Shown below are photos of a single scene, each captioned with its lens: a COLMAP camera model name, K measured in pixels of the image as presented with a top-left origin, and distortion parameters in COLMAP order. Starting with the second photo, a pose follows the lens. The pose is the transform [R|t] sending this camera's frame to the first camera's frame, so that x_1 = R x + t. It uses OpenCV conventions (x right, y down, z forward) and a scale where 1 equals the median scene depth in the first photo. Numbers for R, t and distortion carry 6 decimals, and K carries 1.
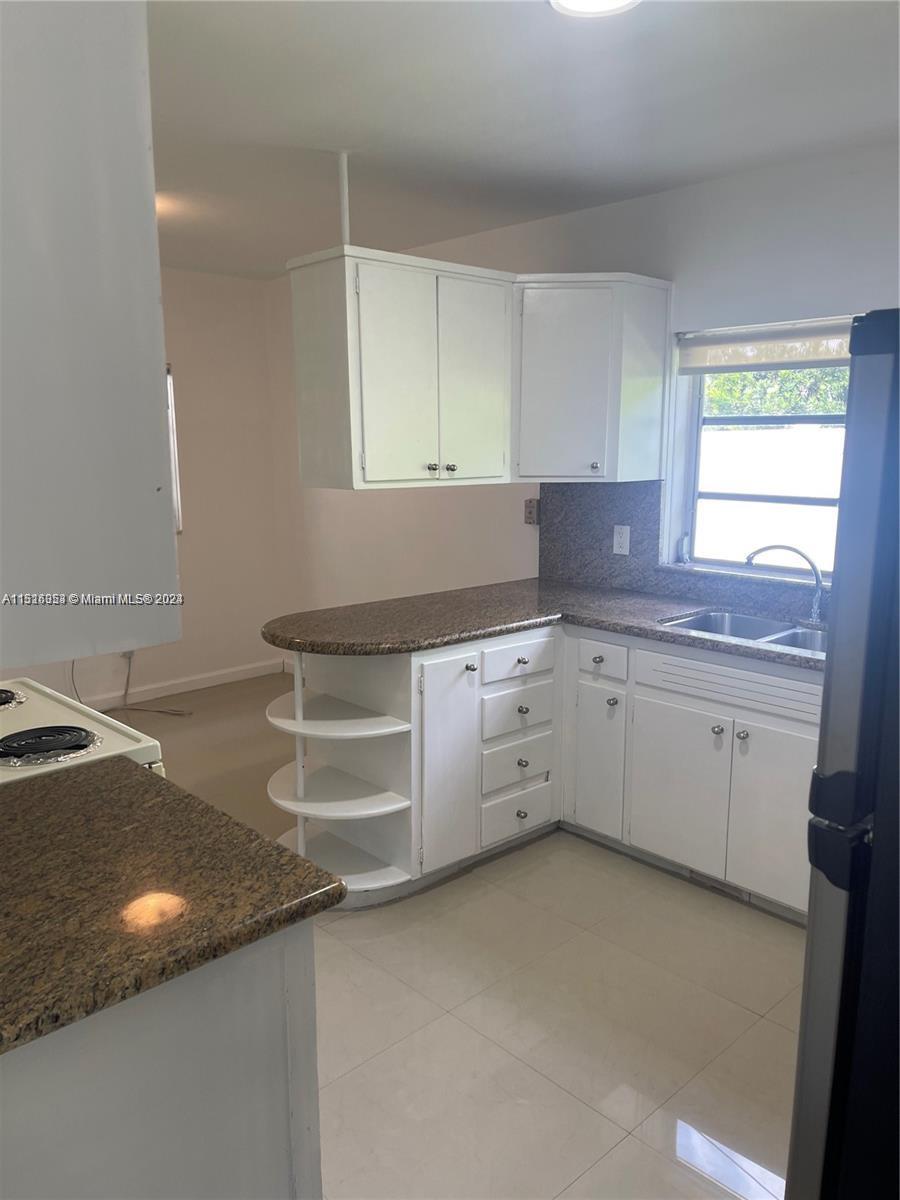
lens RADIAL K [[930.0, 0, 446.6], [0, 930.0, 604.5], [0, 0, 1]] dist [0.203435, -0.255852]
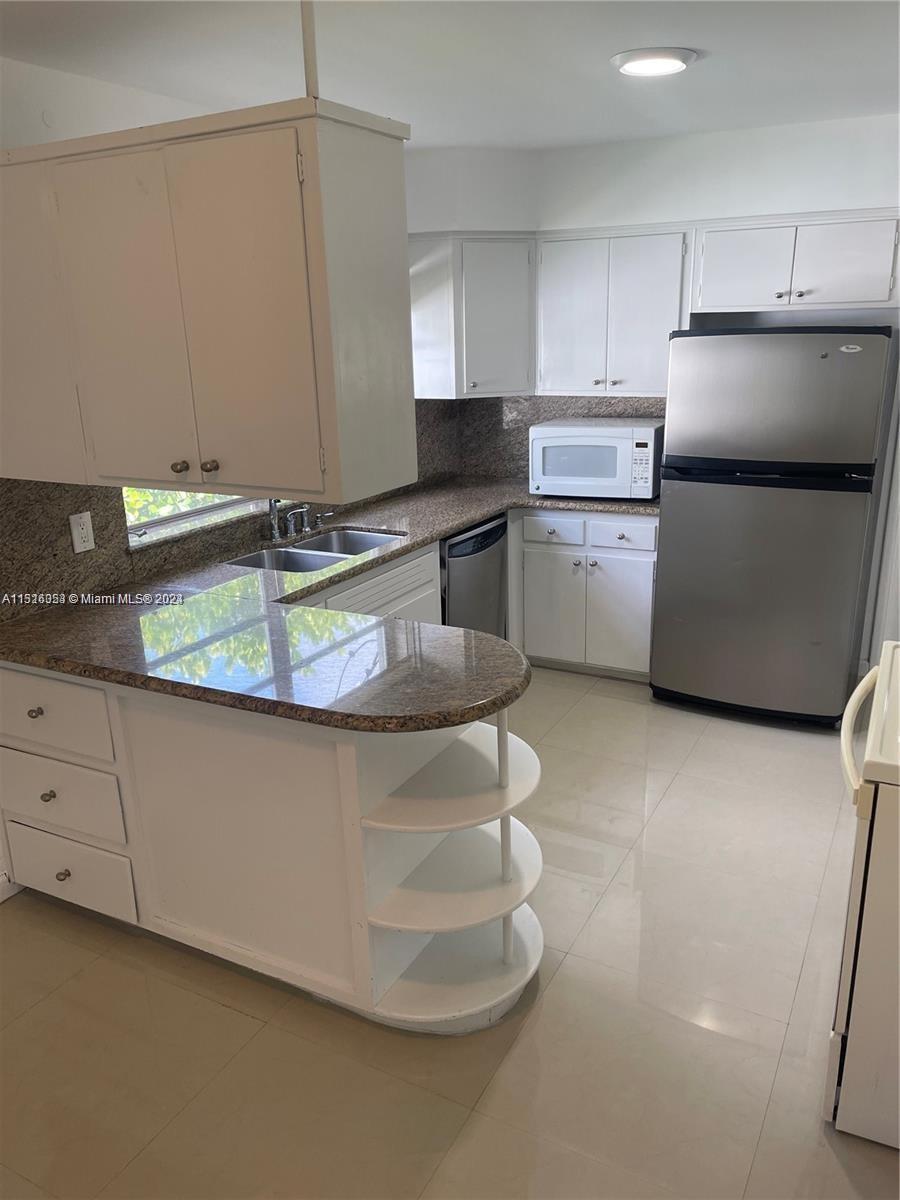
lens RADIAL K [[930.0, 0, 446.6], [0, 930.0, 604.5], [0, 0, 1]] dist [0.203435, -0.255852]
pose [[-0.313812, -0.267504, 0.911023, -0.621481], [0.206847, 0.917186, 0.340564, -0.216696], [-0.926680, 0.295315, -0.232491, 0.926693]]
